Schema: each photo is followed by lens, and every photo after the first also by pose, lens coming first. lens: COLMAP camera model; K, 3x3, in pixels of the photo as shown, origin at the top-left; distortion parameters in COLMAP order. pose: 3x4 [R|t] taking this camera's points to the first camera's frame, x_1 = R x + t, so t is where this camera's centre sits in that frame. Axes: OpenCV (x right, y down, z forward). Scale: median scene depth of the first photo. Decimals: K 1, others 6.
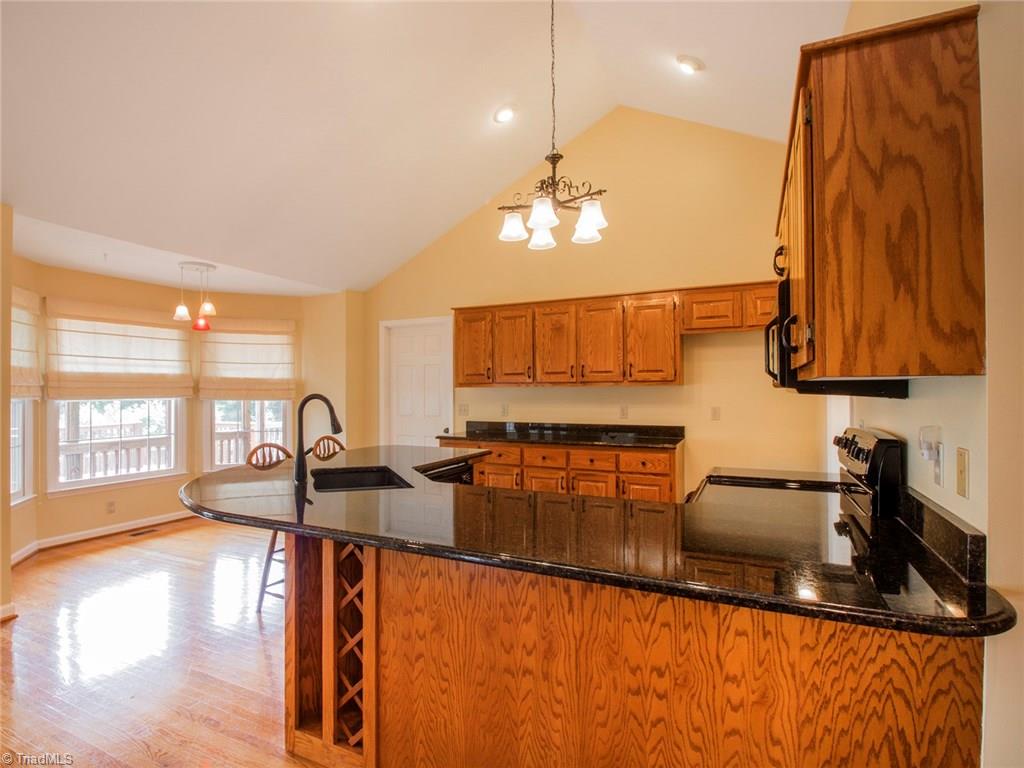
lens RADIAL K [[534.3, 0, 512.0], [0, 534.3, 384.0], [0, 0, 1]] dist [-0.015416, -0.000340]
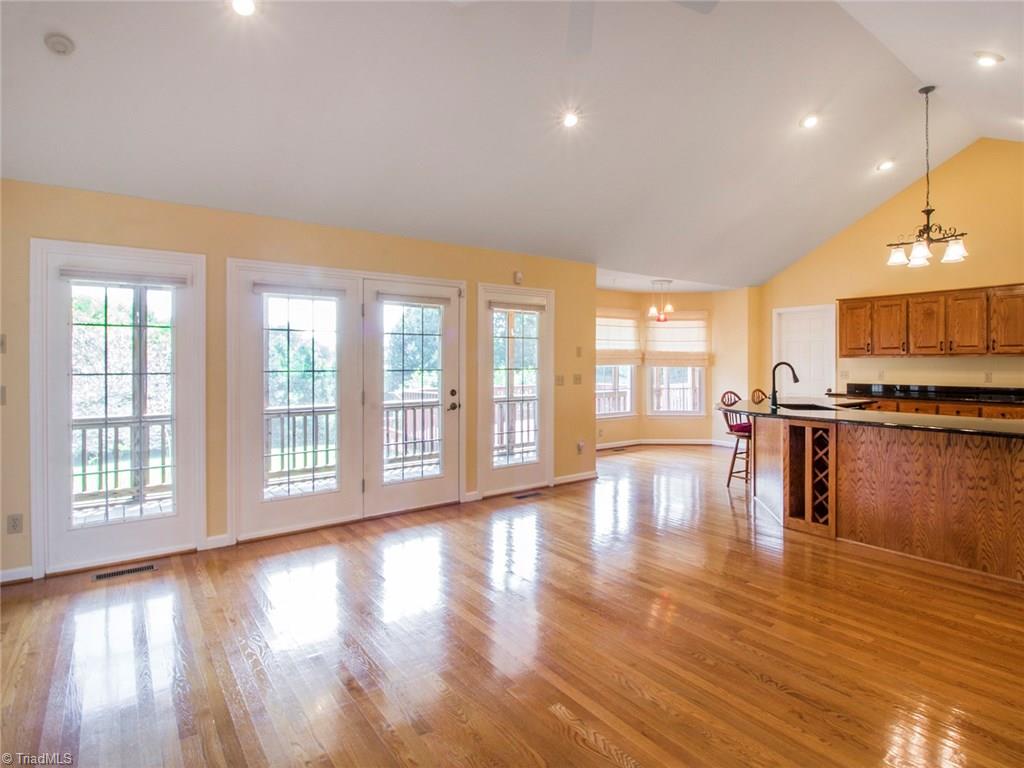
lens RADIAL K [[610.7, 0, 544.1], [0, 610.7, 363.8], [0, 0, 1]] dist [0.000906, -0.017146]
pose [[0.893478, 0.003446, -0.449094, -0.093395], [0.004409, 0.999855, 0.016445, -0.009015], [0.449086, -0.016673, 0.893333, -0.831804]]
